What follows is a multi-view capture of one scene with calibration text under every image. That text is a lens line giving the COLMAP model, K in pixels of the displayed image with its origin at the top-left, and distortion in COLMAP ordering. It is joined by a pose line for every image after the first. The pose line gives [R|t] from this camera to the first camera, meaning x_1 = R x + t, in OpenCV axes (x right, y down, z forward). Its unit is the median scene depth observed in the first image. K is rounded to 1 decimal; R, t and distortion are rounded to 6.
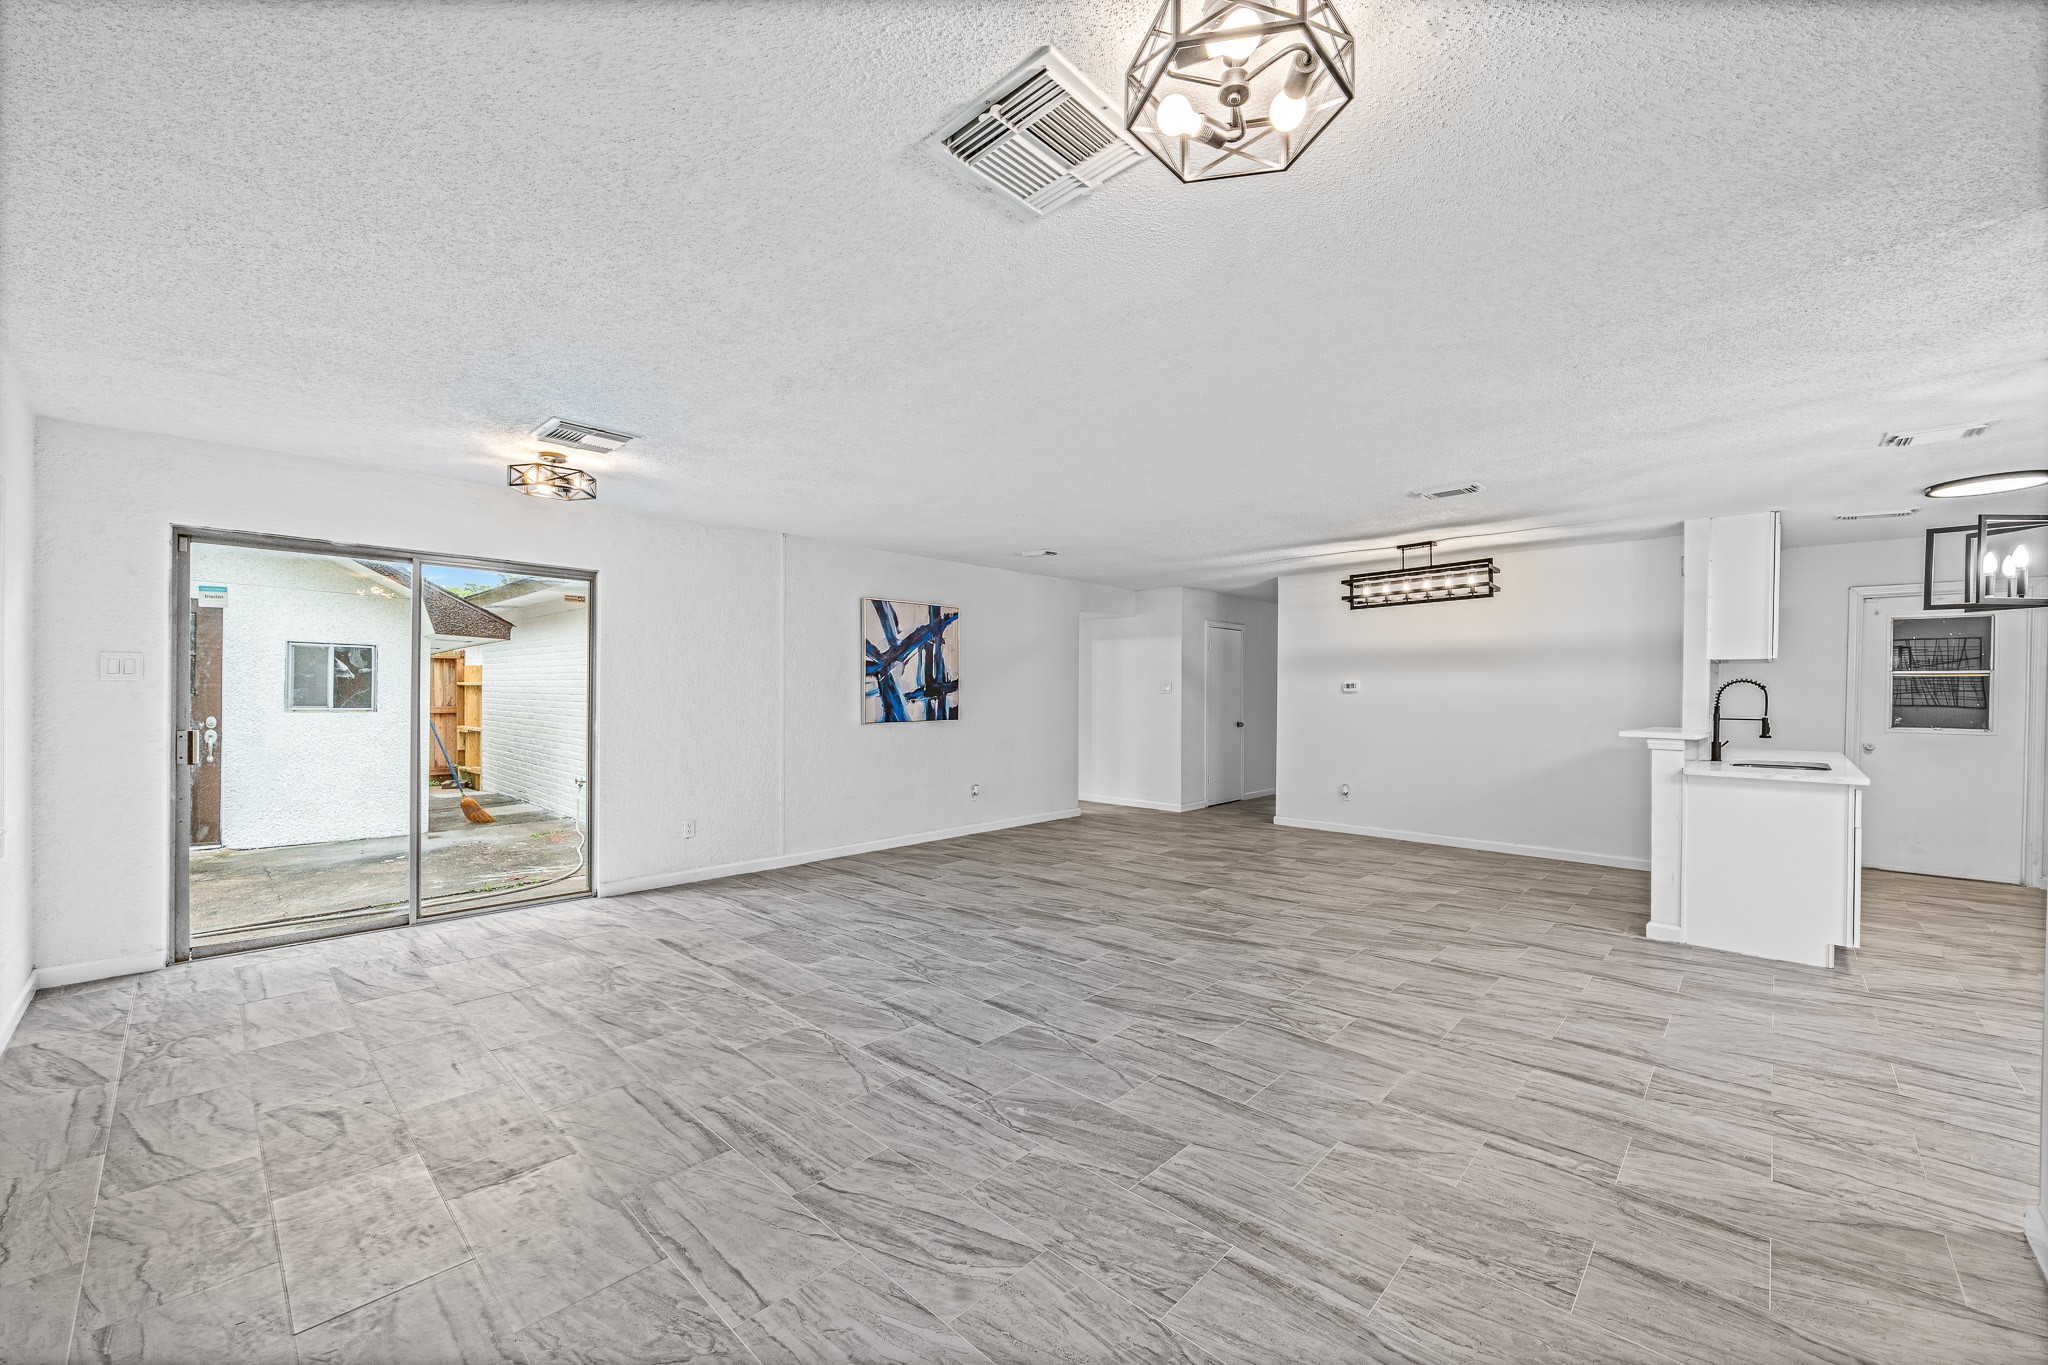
lens RADIAL K [[798.6, 0, 1022.2], [0, 798.6, 671.9], [0, 0, 1]] dist [0.001879, -0.000382]
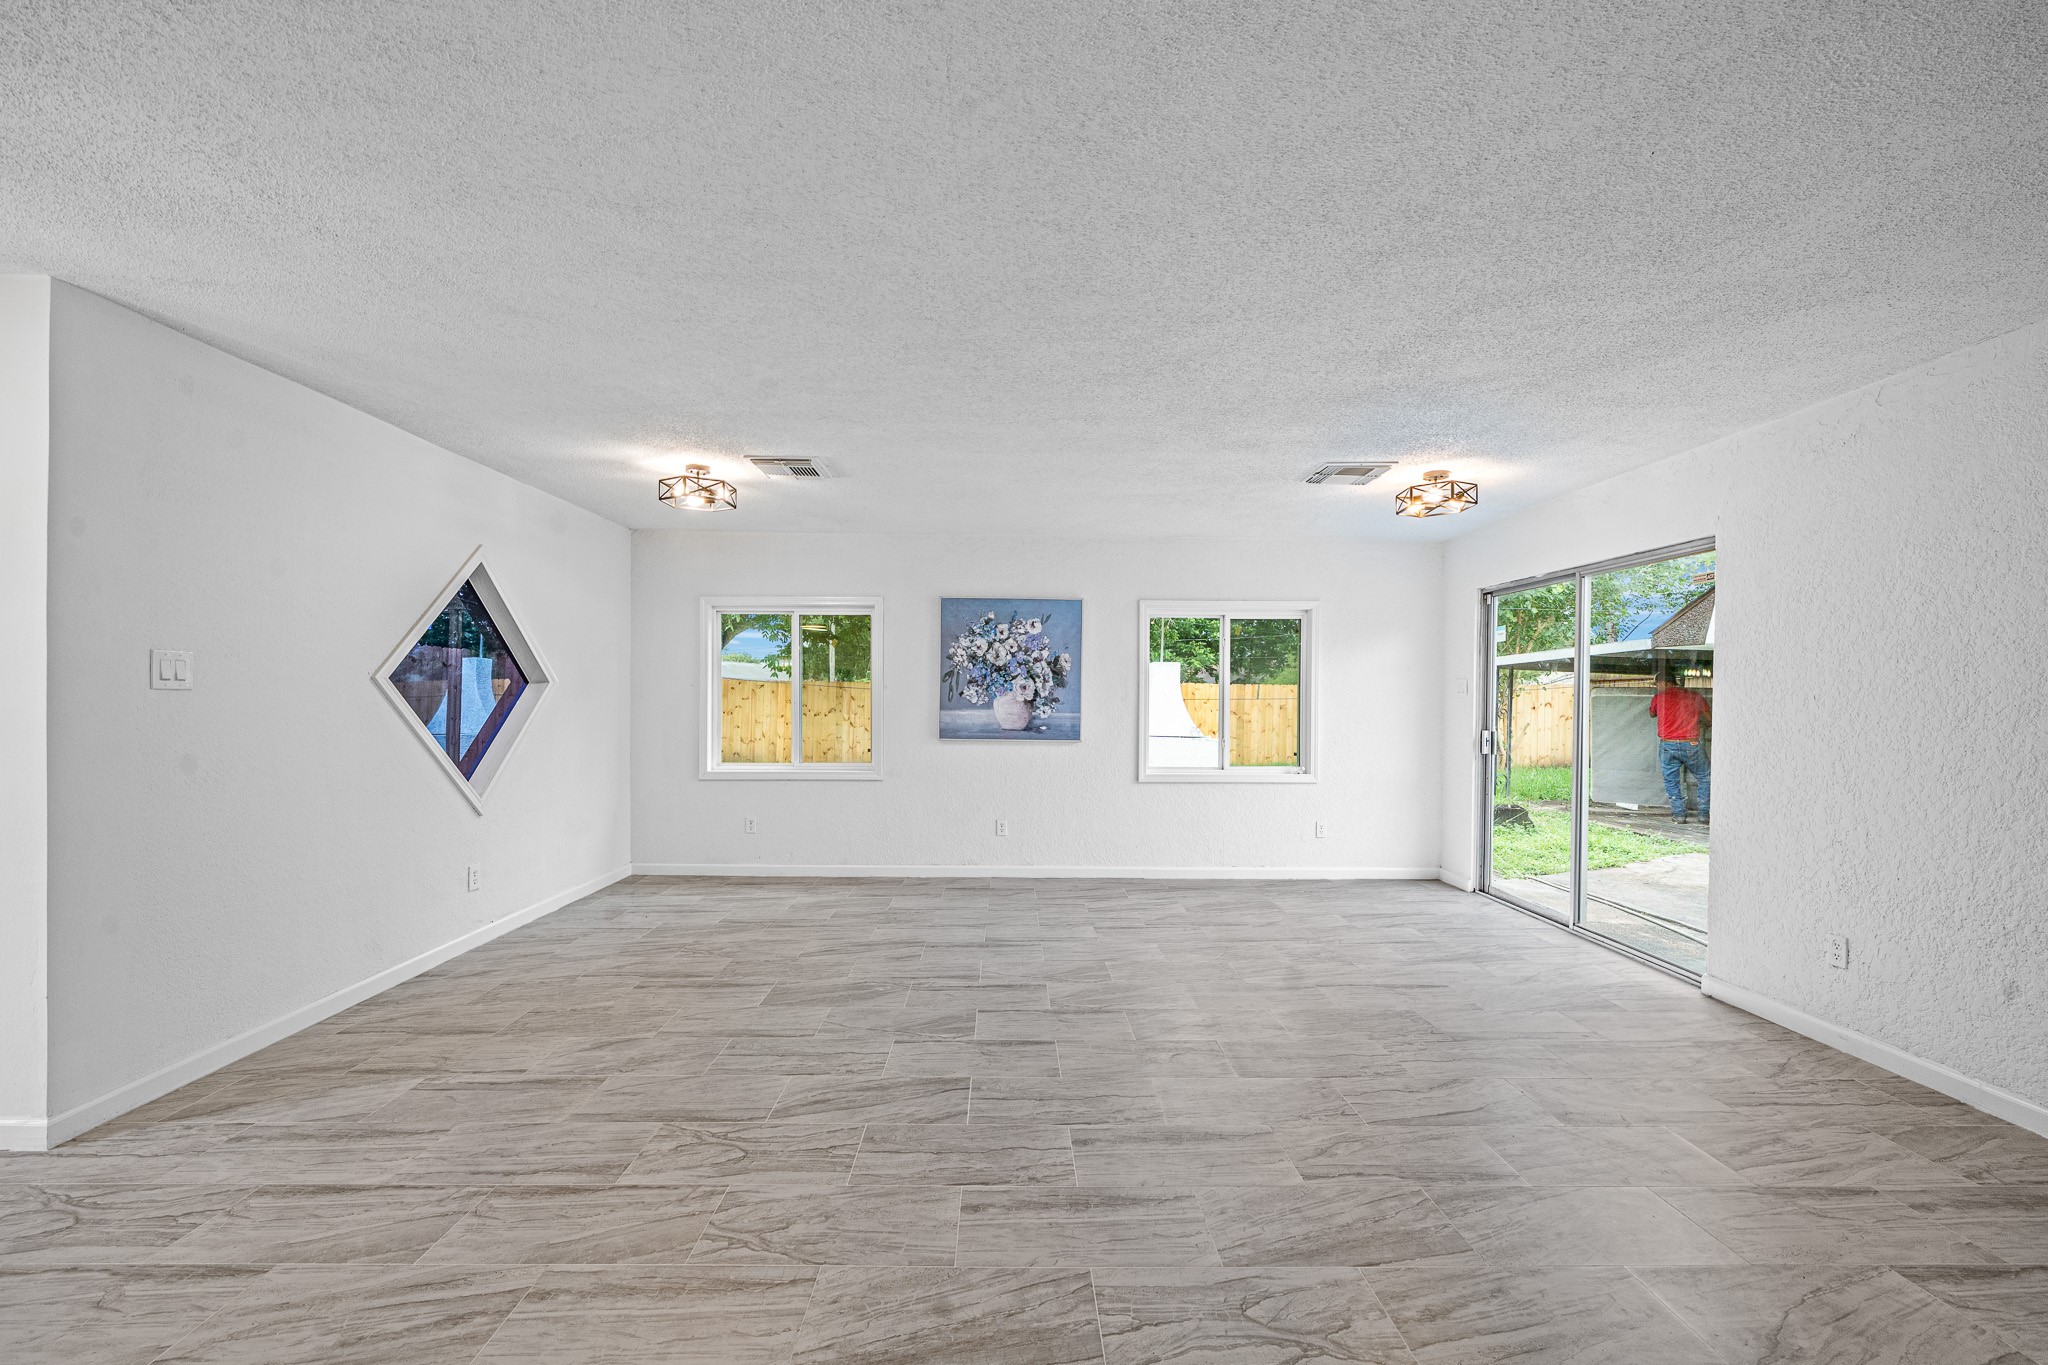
lens RADIAL K [[798.6, 0, 1019.3], [0, 798.6, 699.7], [0, 0, 1]] dist [0.001879, -0.000382]
pose [[-0.708580, -0.010516, -0.705553, 0.594809], [0.008424, 0.999692, -0.023360, 0.047043], [0.705581, -0.022496, -0.708272, 1.562980]]
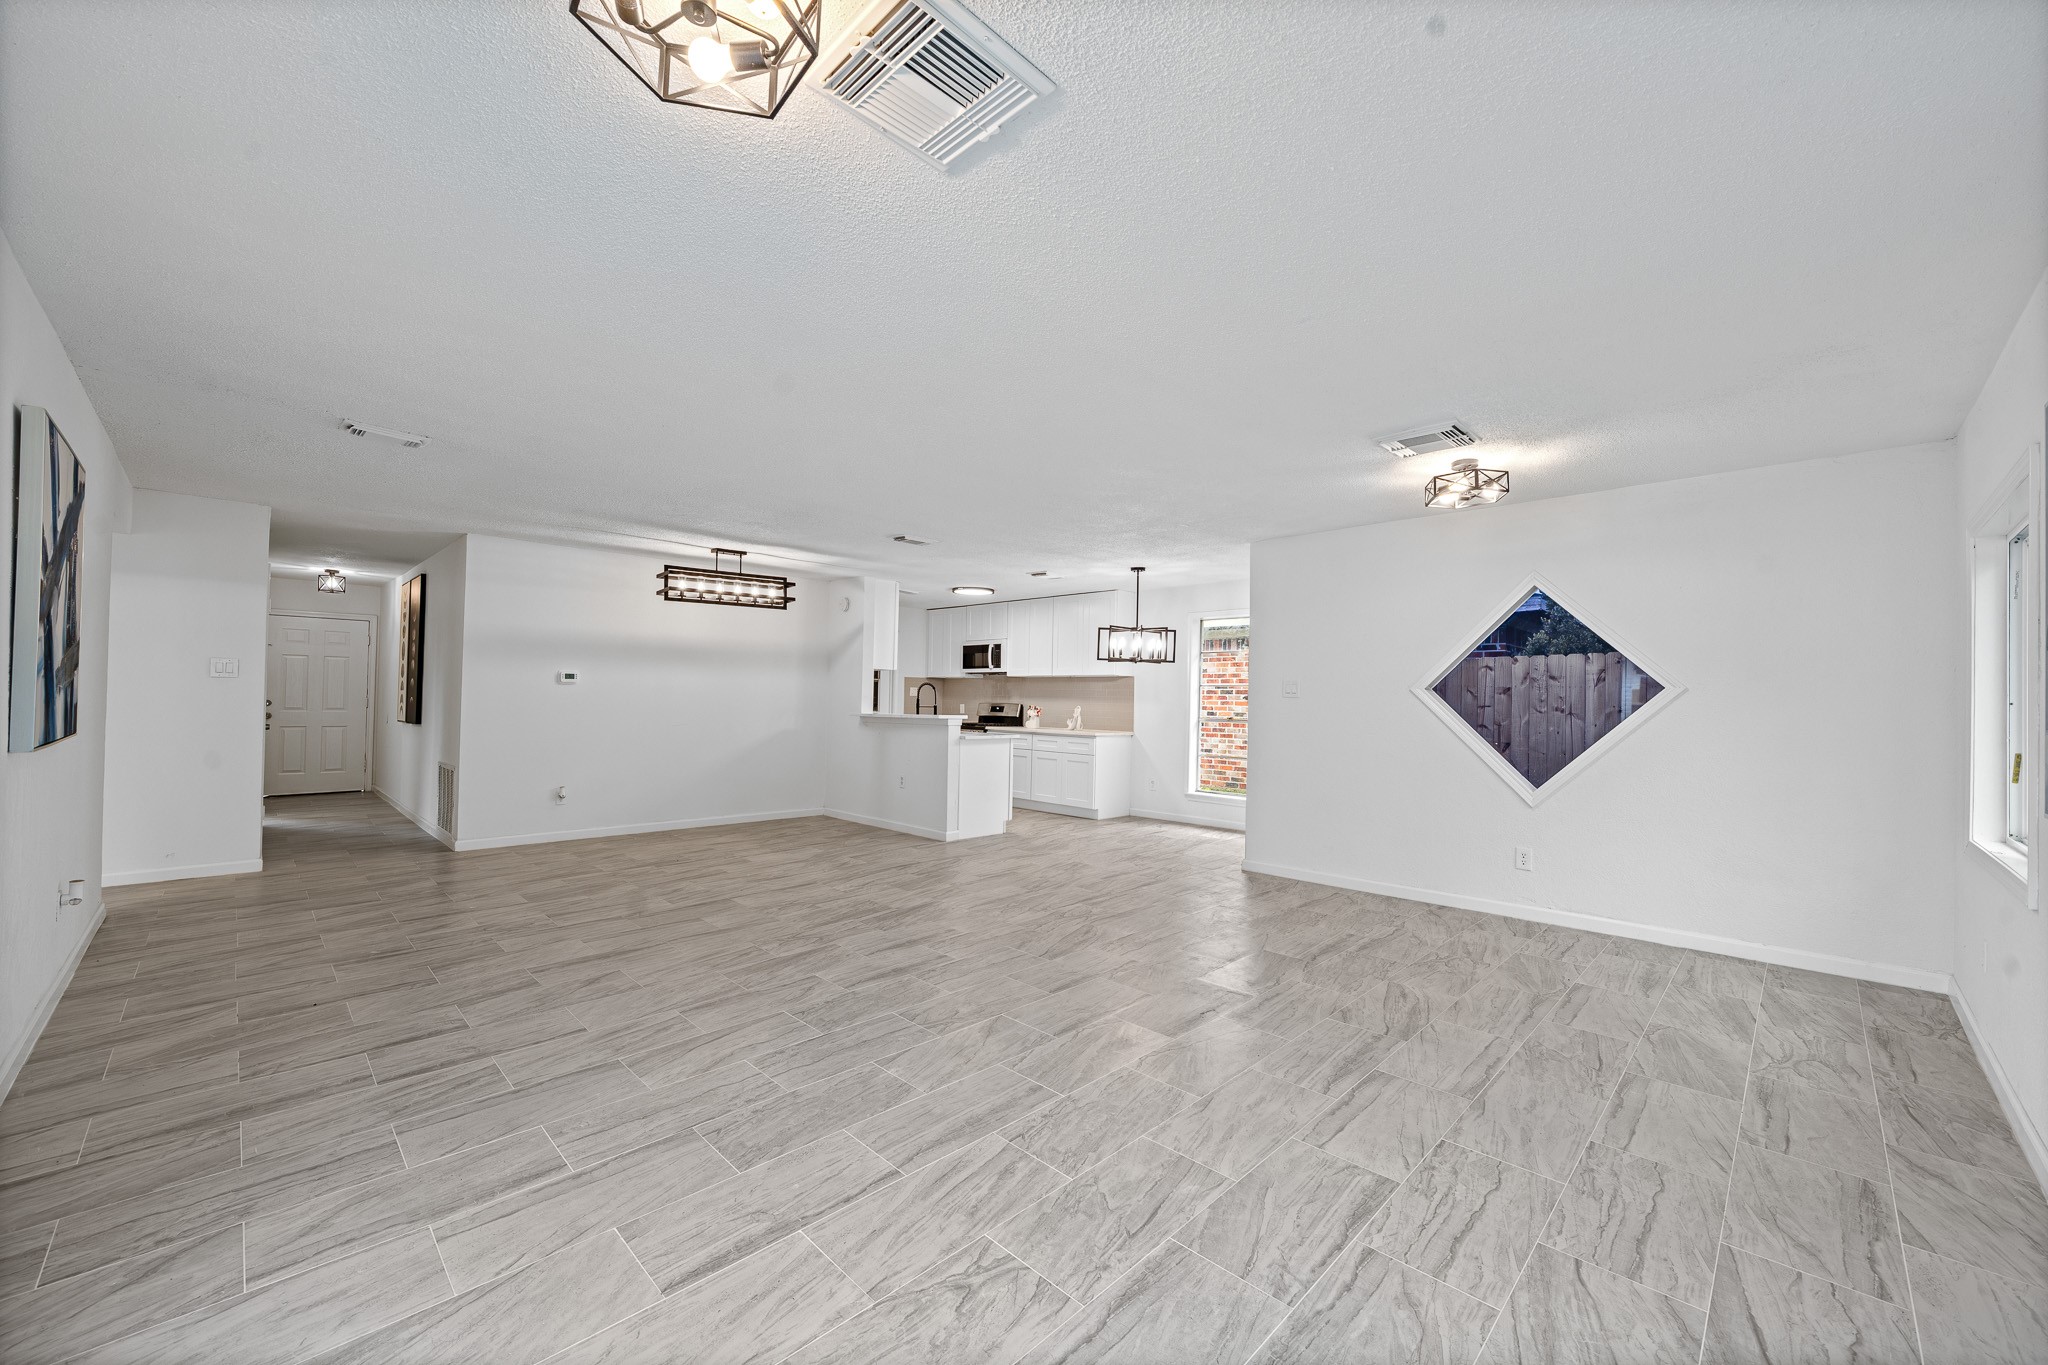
lens RADIAL K [[798.6, 0, 1033.9], [0, 798.6, 697.0], [0, 0, 1]] dist [0.001879, -0.000382]
pose [[0.008638, 0.000765, 0.999962, -1.028890], [-0.044938, 0.998990, -0.000376, 0.036036], [-0.998952, -0.044933, 0.008663, 0.996873]]
